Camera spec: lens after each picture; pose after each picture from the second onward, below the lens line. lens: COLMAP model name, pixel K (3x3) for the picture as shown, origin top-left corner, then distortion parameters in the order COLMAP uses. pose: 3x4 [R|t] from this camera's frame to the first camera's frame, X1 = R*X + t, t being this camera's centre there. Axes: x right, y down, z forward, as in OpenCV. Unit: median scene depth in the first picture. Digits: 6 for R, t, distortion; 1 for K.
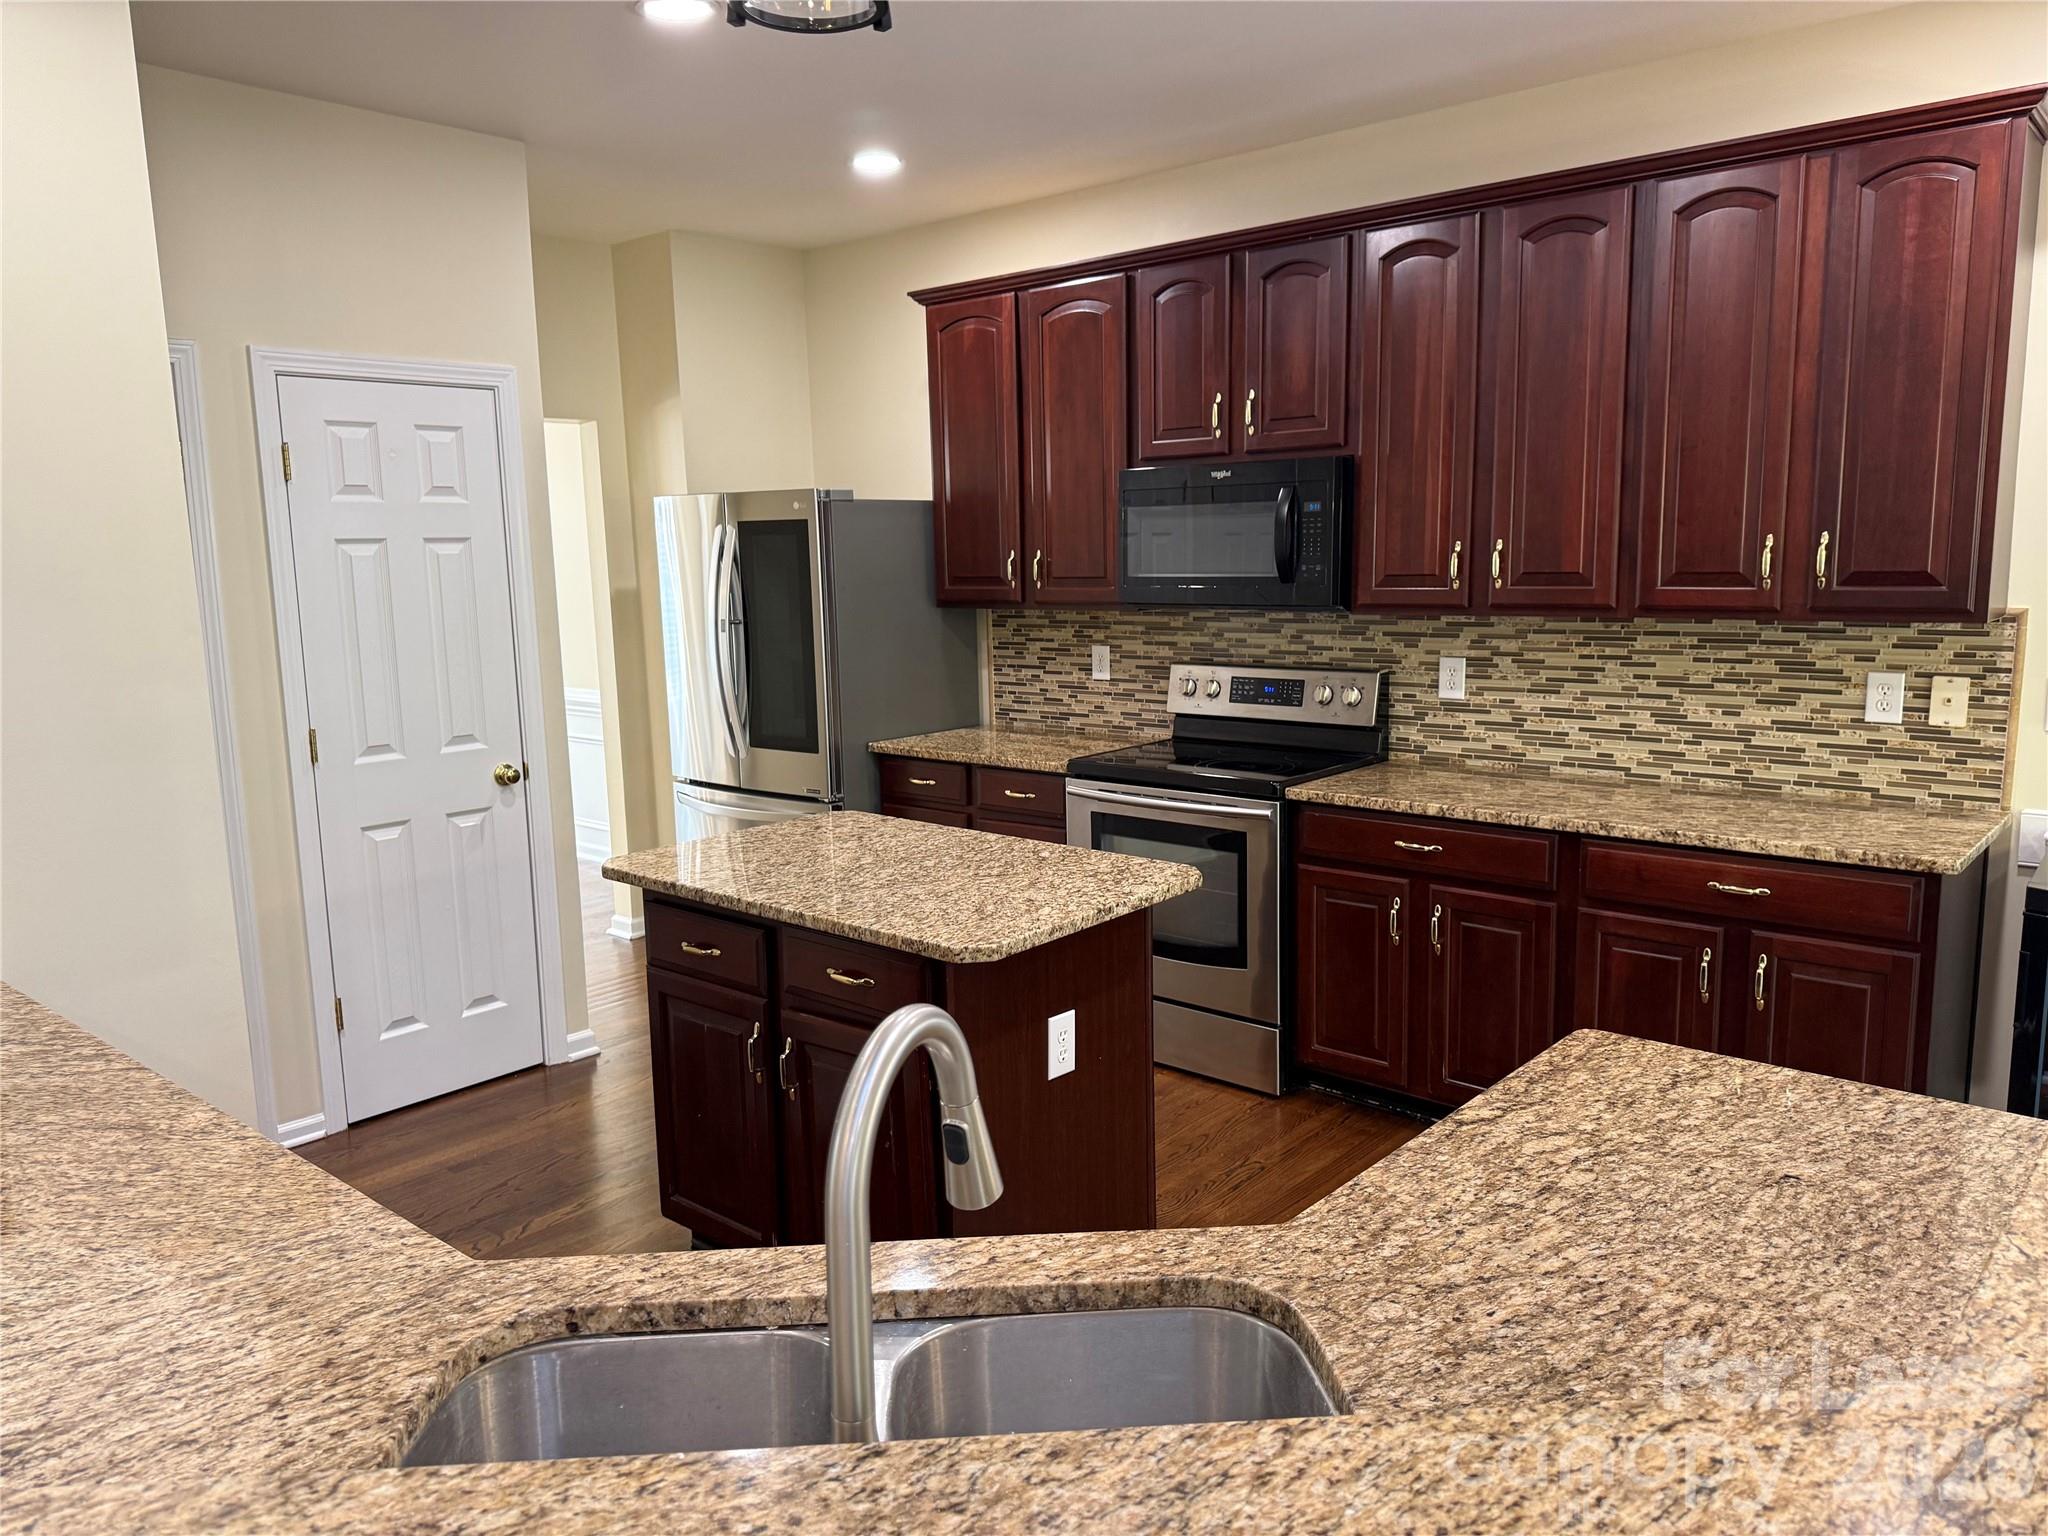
lens RADIAL K [[1453.6, 0, 1026.0], [0, 1453.6, 767.9], [0, 0, 1]] dist [-0.001189, -0.002635]
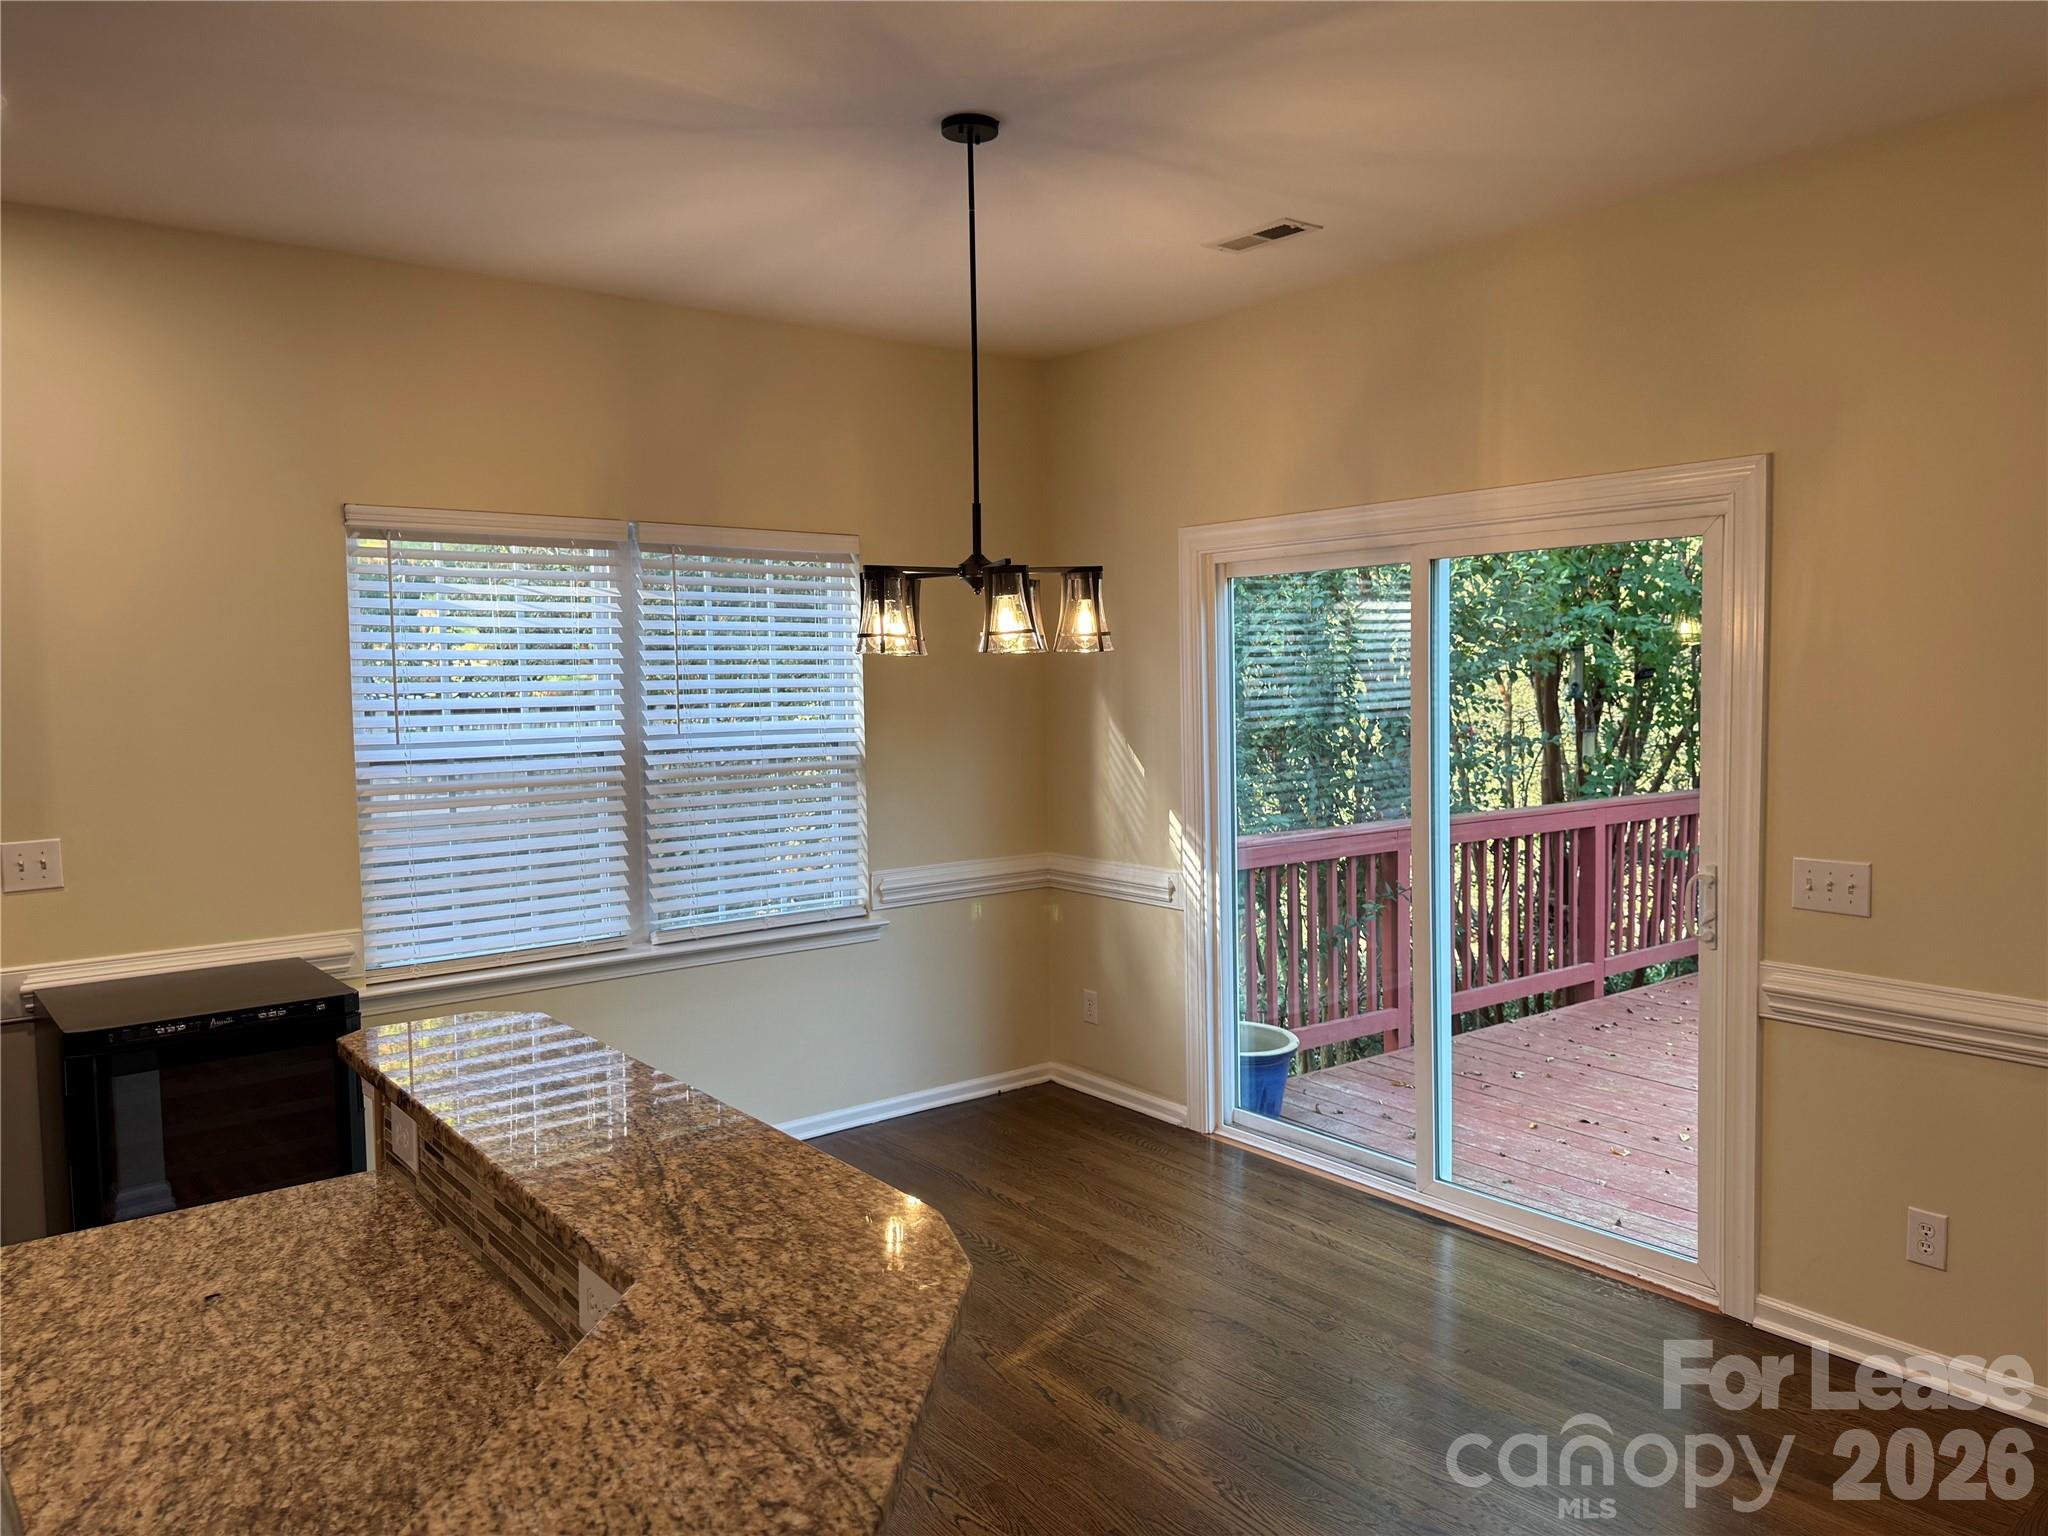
lens RADIAL K [[1453.6, 0, 1028.4], [0, 1453.6, 765.6], [0, 0, 1]] dist [-0.001189, -0.002635]
pose [[0.184588, -0.045815, 0.981747, -0.412256], [0.158887, 0.987164, 0.016194, -0.033036], [-0.969888, 0.152998, 0.189499, 0.133495]]
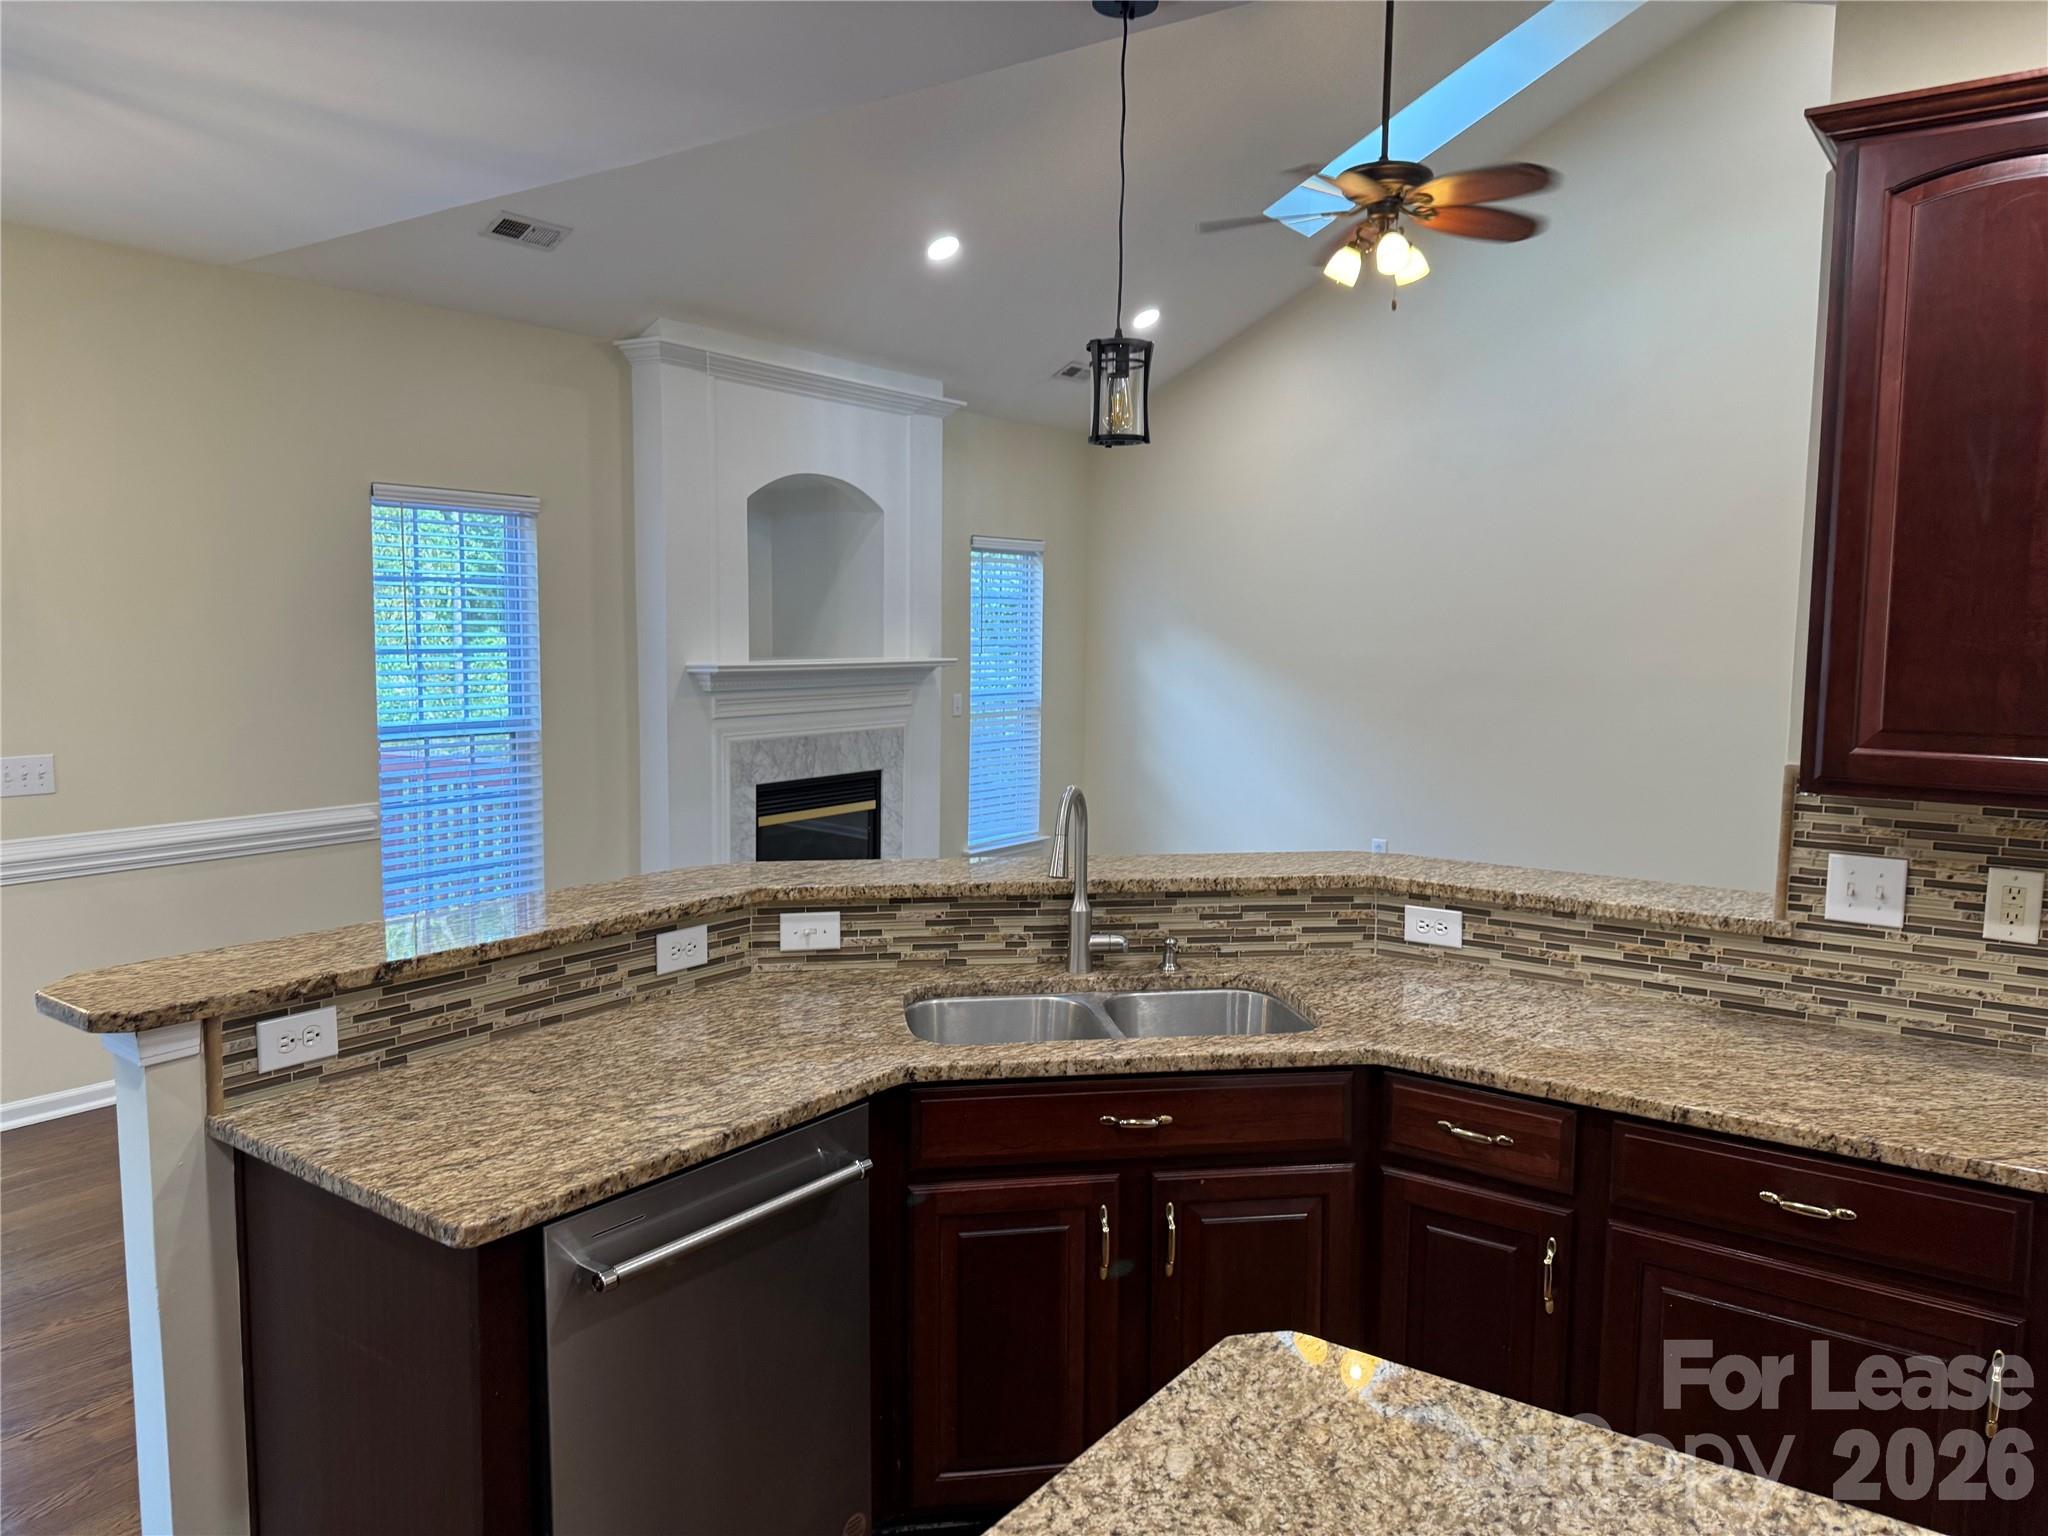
lens RADIAL K [[1453.6, 0, 1025.9], [0, 1453.6, 766.1], [0, 0, 1]] dist [-0.001189, -0.002635]
pose [[-0.996184, 0.018193, -0.085366, 0.162729], [-0.004206, 0.966895, 0.255139, -0.385255], [0.087181, 0.254524, -0.963129, 2.307045]]
